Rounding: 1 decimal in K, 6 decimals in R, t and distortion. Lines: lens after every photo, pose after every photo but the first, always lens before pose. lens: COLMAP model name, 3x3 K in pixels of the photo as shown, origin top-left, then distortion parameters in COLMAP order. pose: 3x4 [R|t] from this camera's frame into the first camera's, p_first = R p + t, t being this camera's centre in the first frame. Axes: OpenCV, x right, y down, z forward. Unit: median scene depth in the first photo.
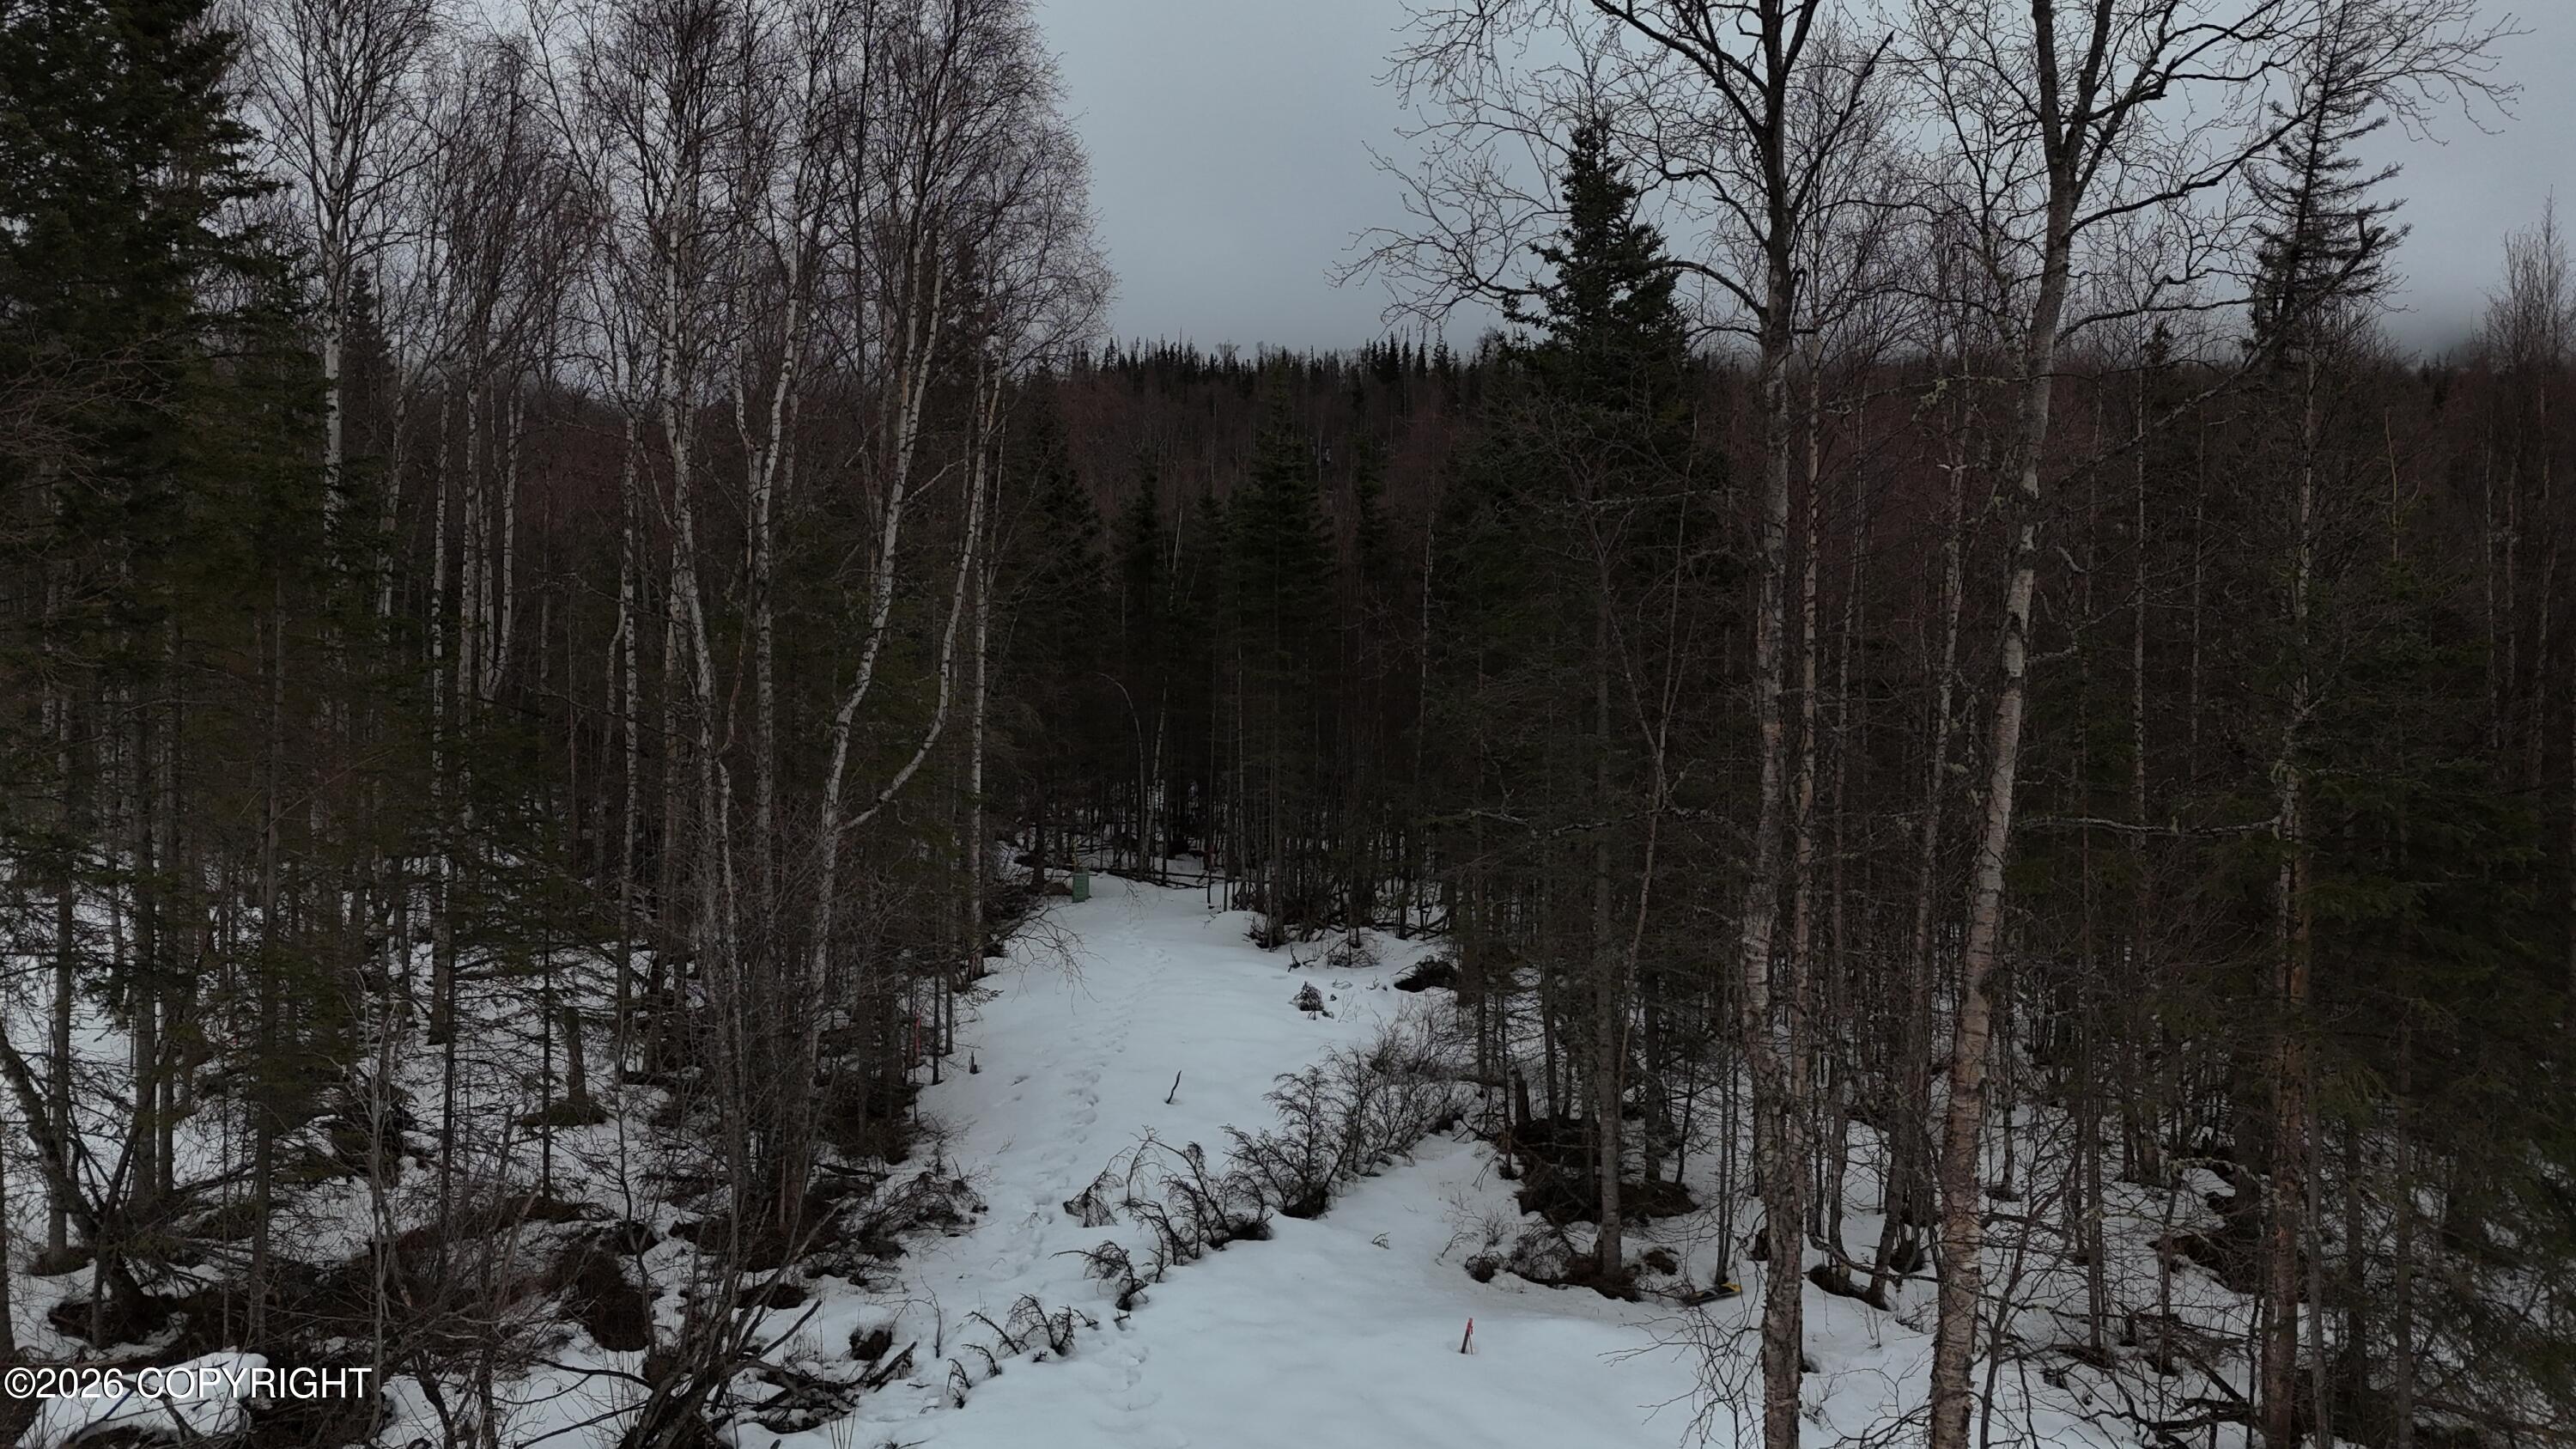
lens RADIAL K [[1830.1, 0, 1292.1], [0, 1830.1, 726.7], [0, 0, 1]] dist [0.085746, -0.086539]
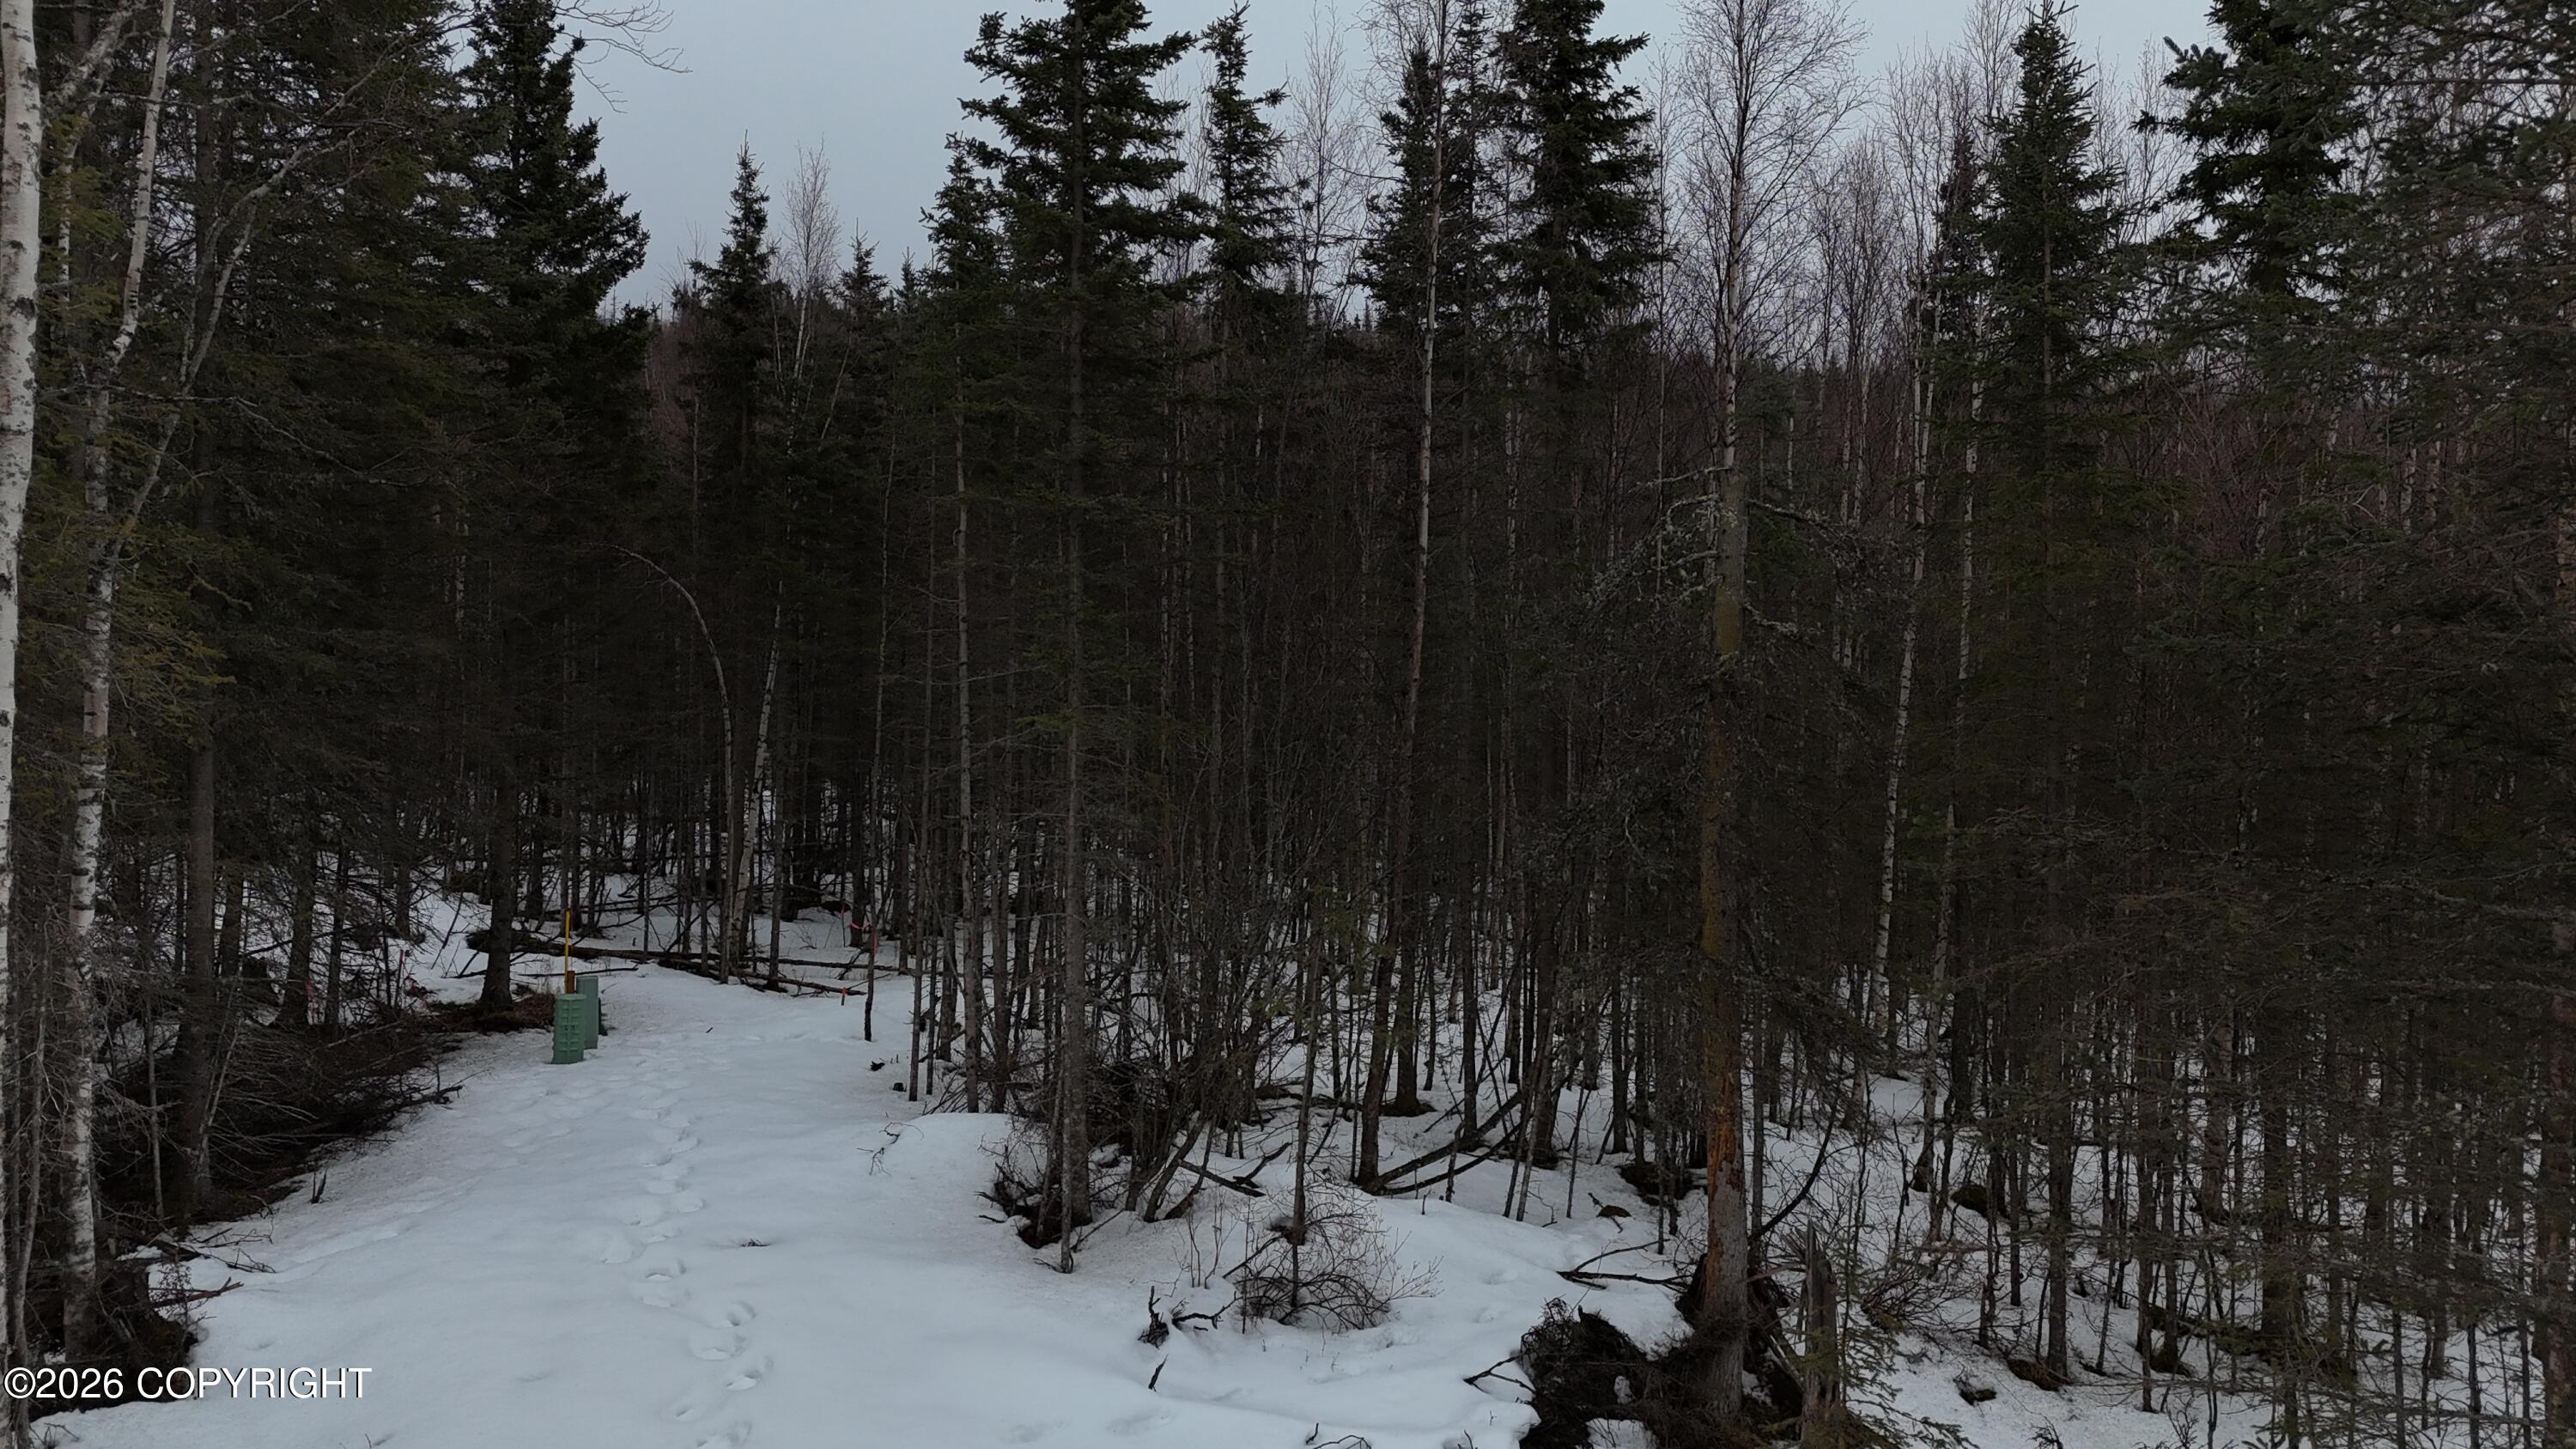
lens RADIAL K [[1830.1, 0, 1292.1], [0, 1830.1, 726.7], [0, 0, 1]] dist [0.085746, -0.086539]
pose [[0.981003, 0.006560, 0.193884, -0.028771], [-0.007196, 0.999971, 0.002575, 0.012075], [-0.193861, -0.003921, 0.981021, 0.479163]]
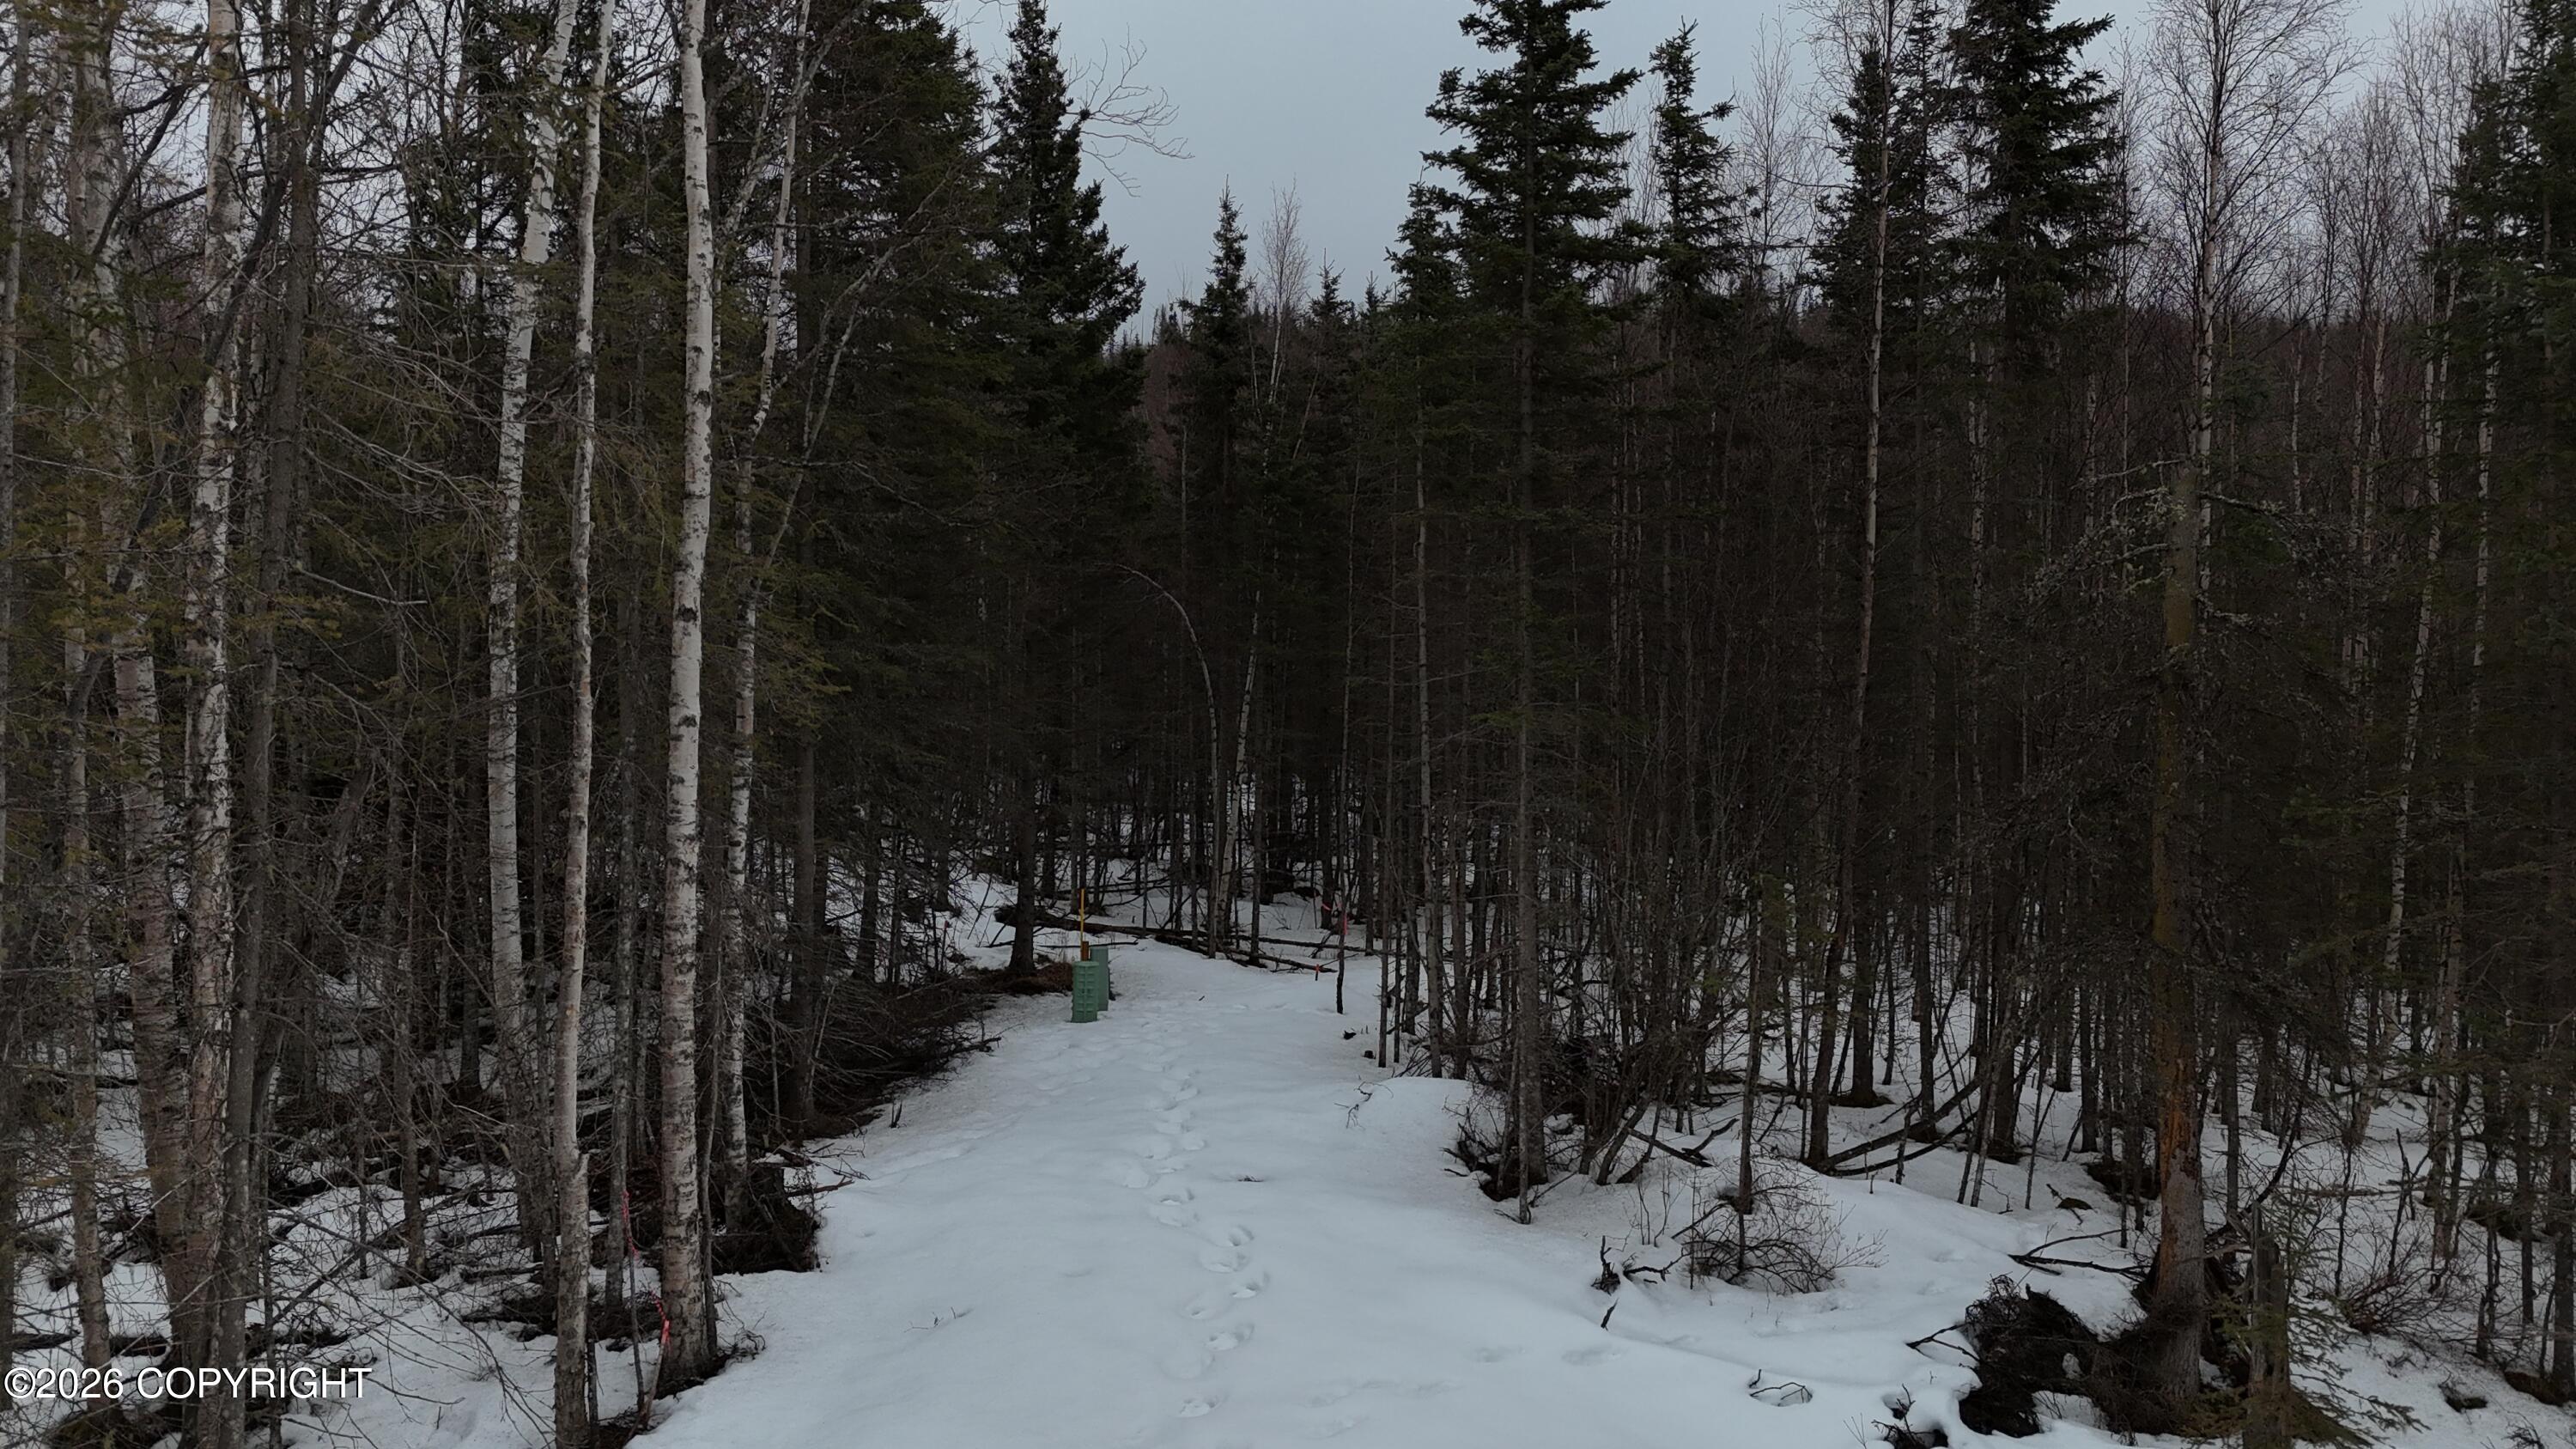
lens RADIAL K [[1830.1, 0, 1292.1], [0, 1830.1, 726.7], [0, 0, 1]] dist [0.085746, -0.086539]
pose [[0.998629, 0.000406, -0.052346, -0.029953], [-0.000130, 0.999986, 0.005268, 0.012146], [0.052348, -0.005254, 0.998615, 0.454818]]
